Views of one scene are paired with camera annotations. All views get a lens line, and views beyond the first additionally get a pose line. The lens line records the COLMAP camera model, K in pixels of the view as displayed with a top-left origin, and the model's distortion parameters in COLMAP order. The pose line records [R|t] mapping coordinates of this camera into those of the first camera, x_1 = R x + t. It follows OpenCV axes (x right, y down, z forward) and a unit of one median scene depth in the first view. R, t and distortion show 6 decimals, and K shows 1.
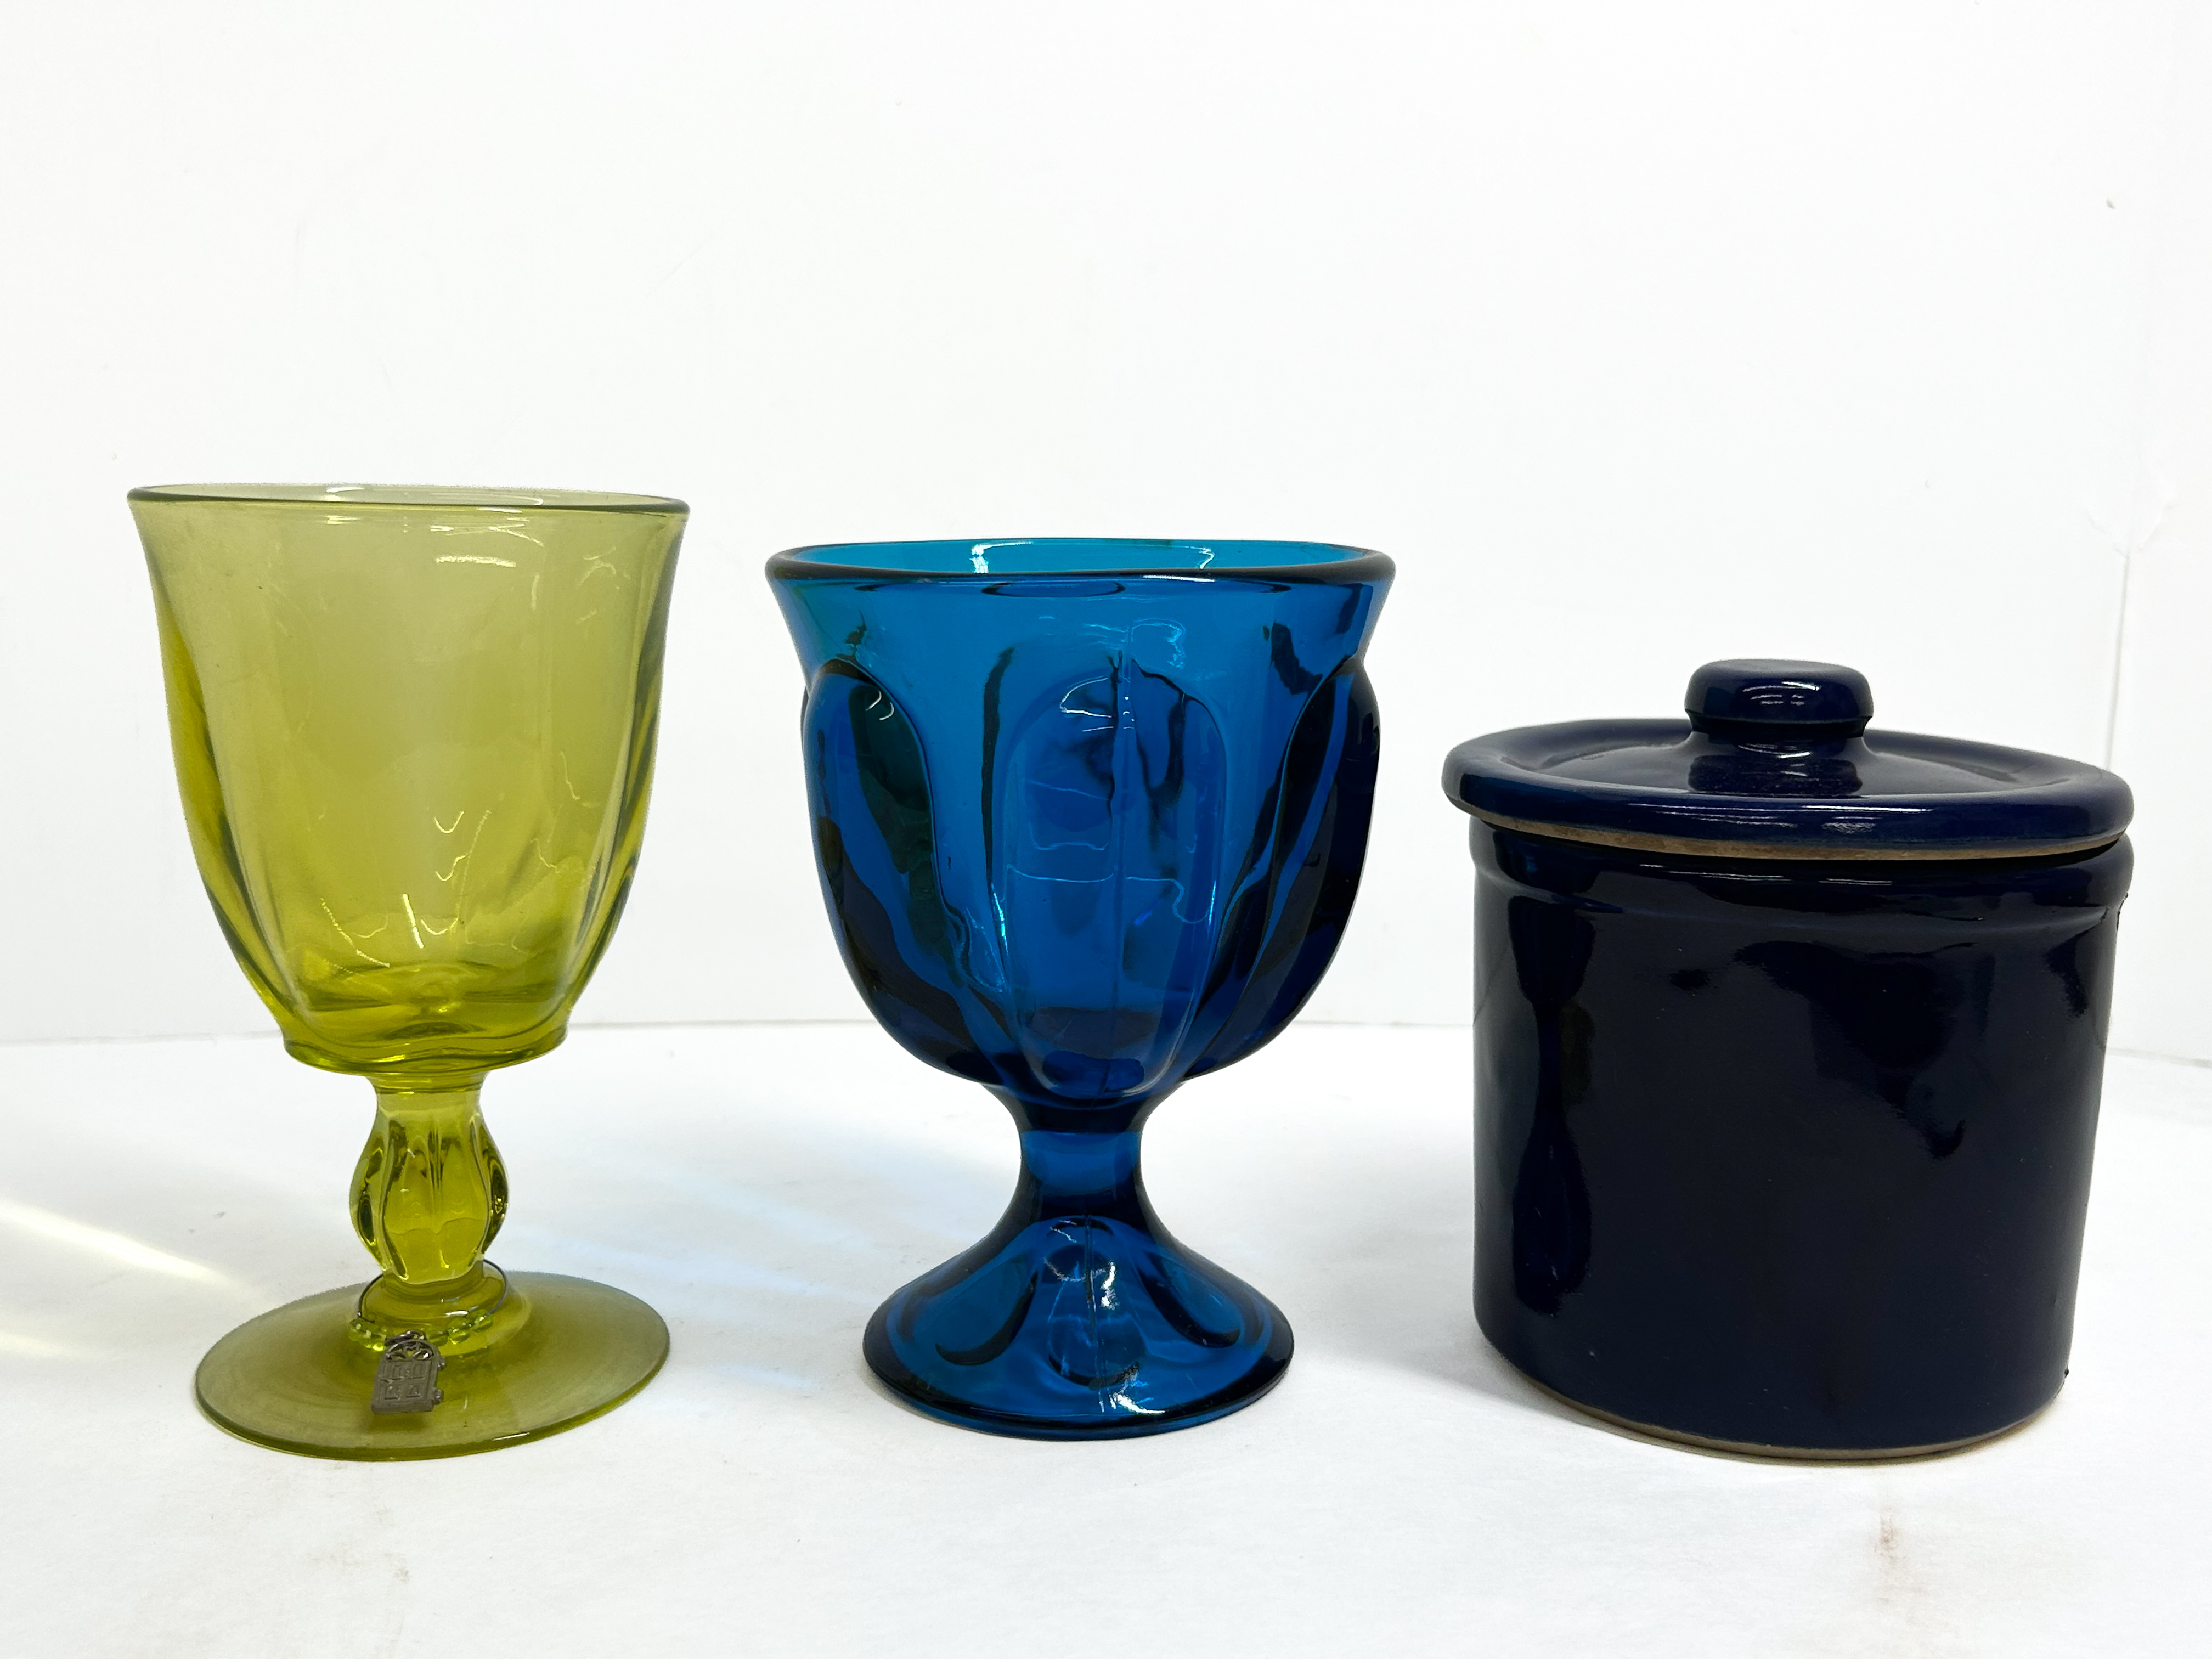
lens RADIAL K [[2276.1, 0, 1092.0], [0, 2276.1, 837.0], [0, 0, 1]] dist [0.079122, 0.000000]
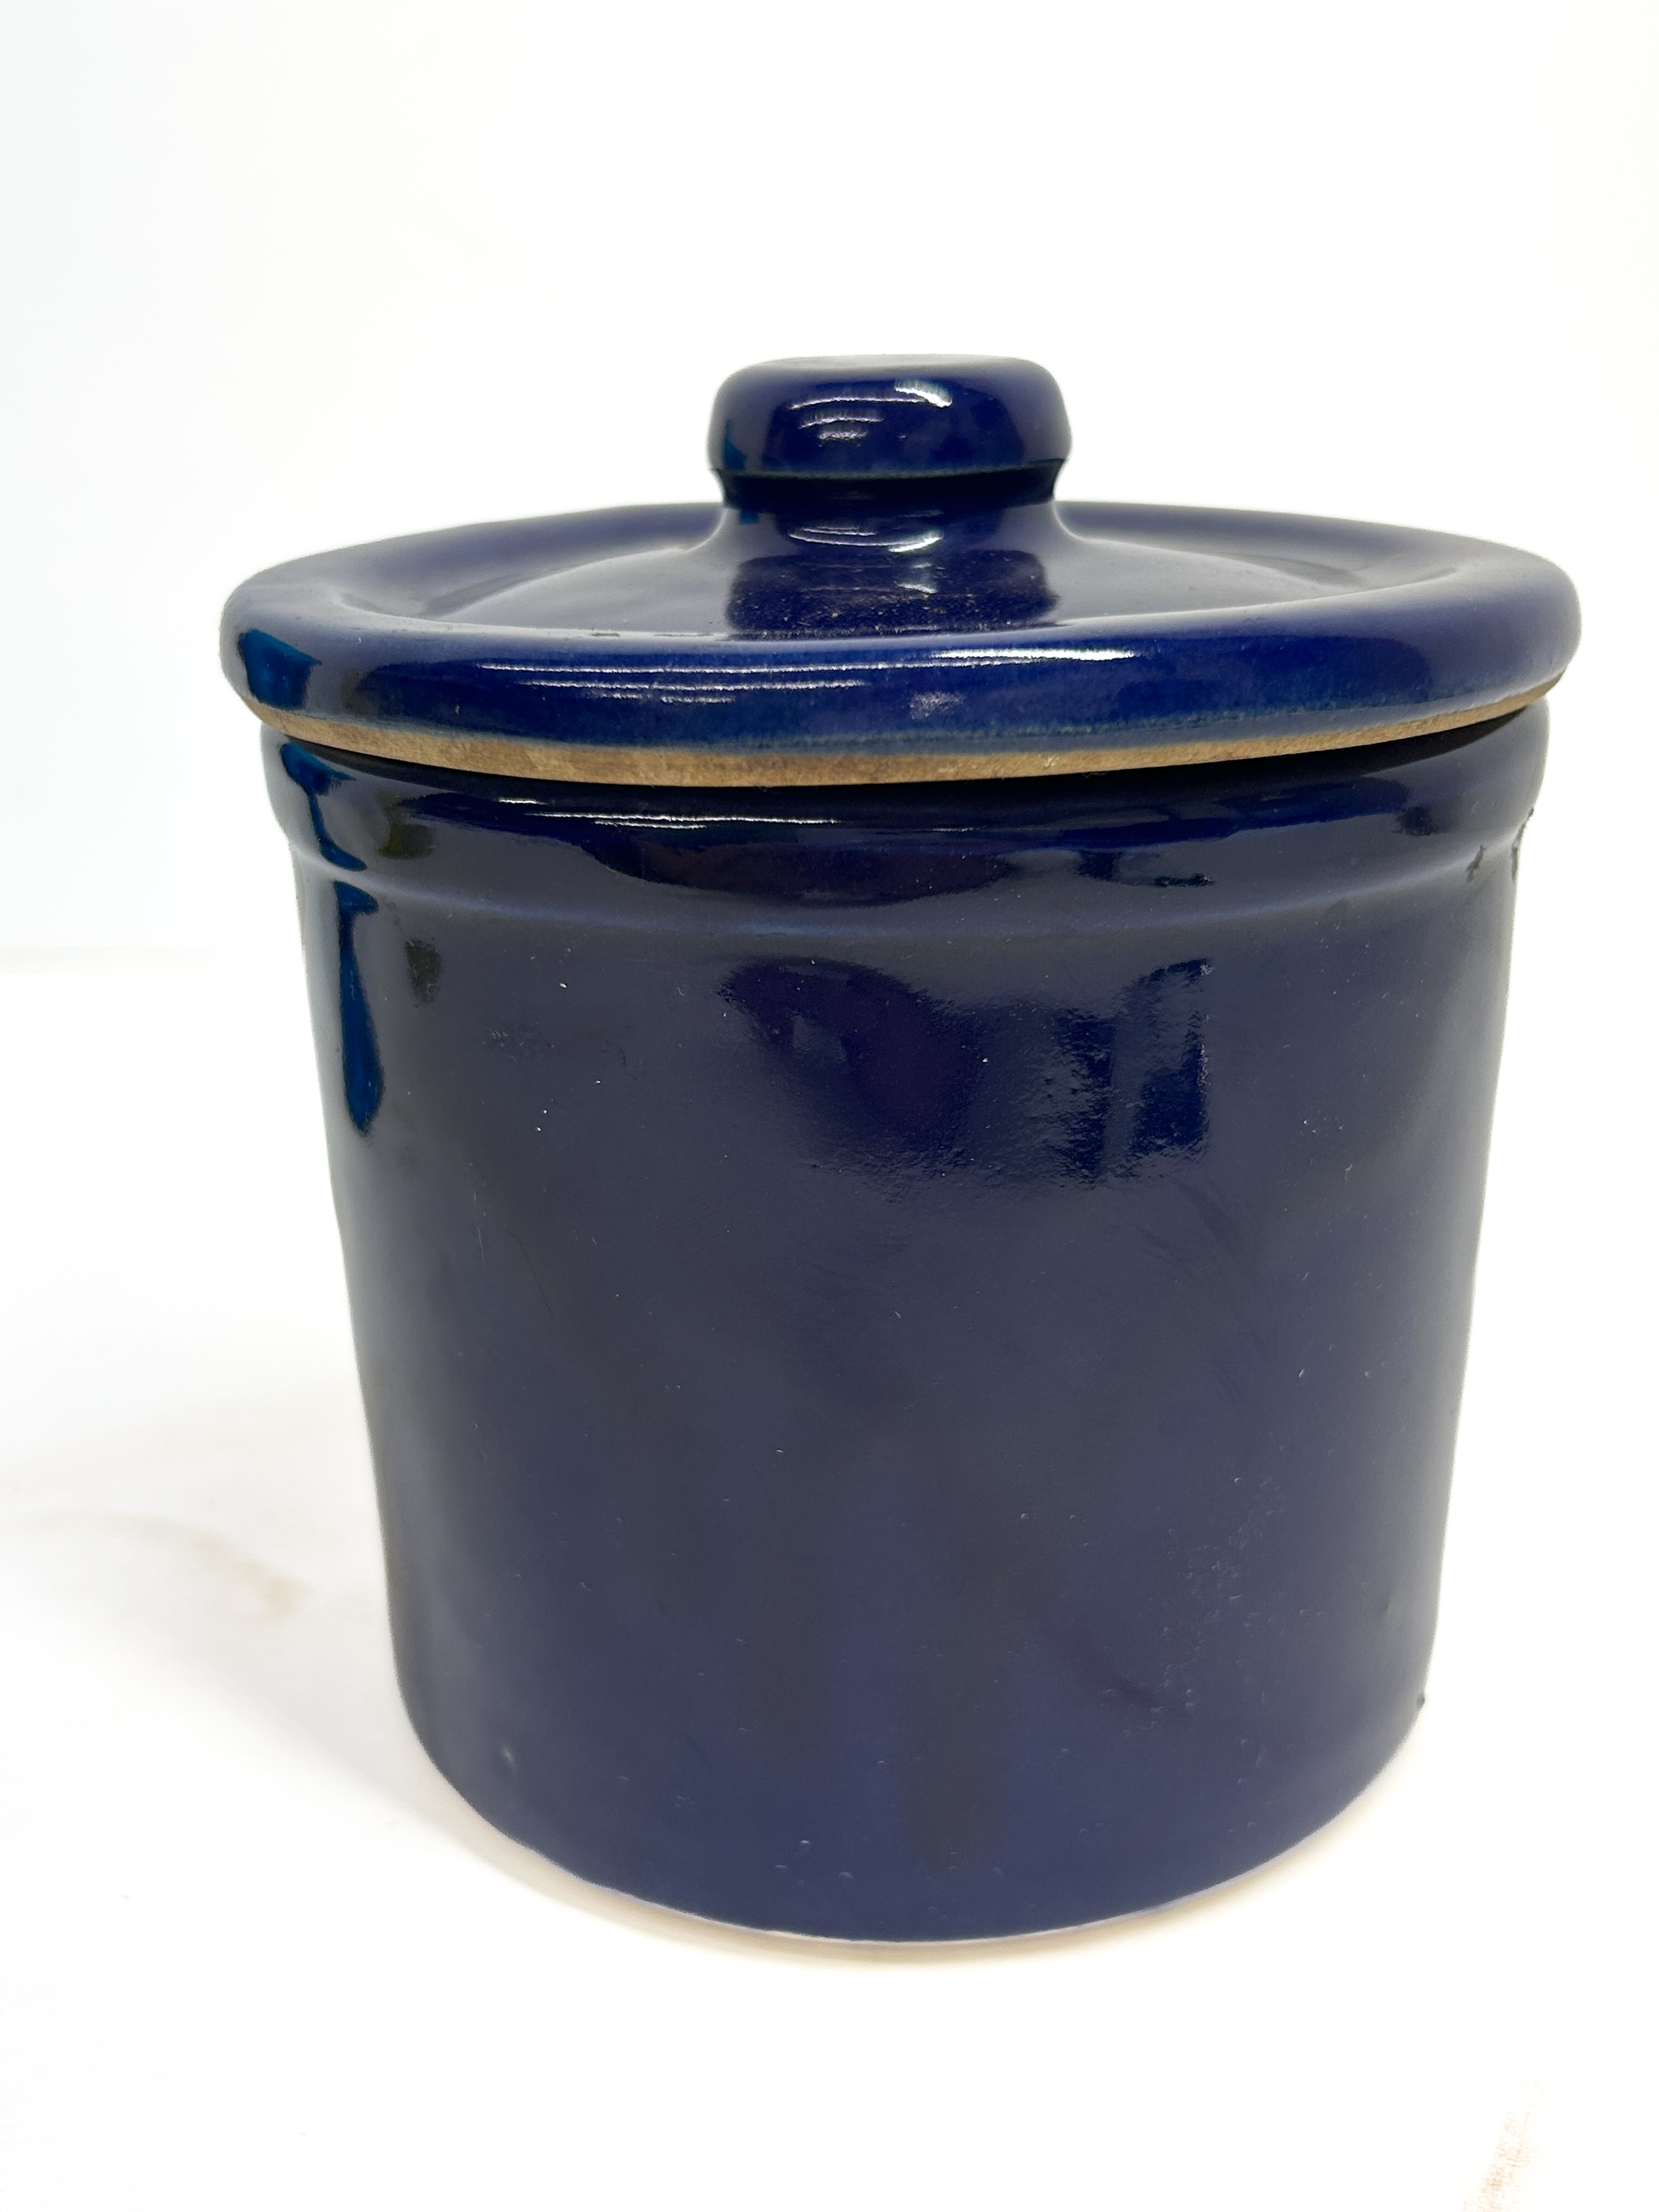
lens RADIAL K [[2276.1, 0, 839.6], [0, 2276.1, 1104.3], [0, 0, 1]] dist [0.079122, 0.000000]
pose [[0.994619, -0.061585, 0.083310, 0.245255], [0.045536, 0.982170, 0.182399, -0.008310], [-0.093058, -0.177624, 0.979689, 0.503885]]
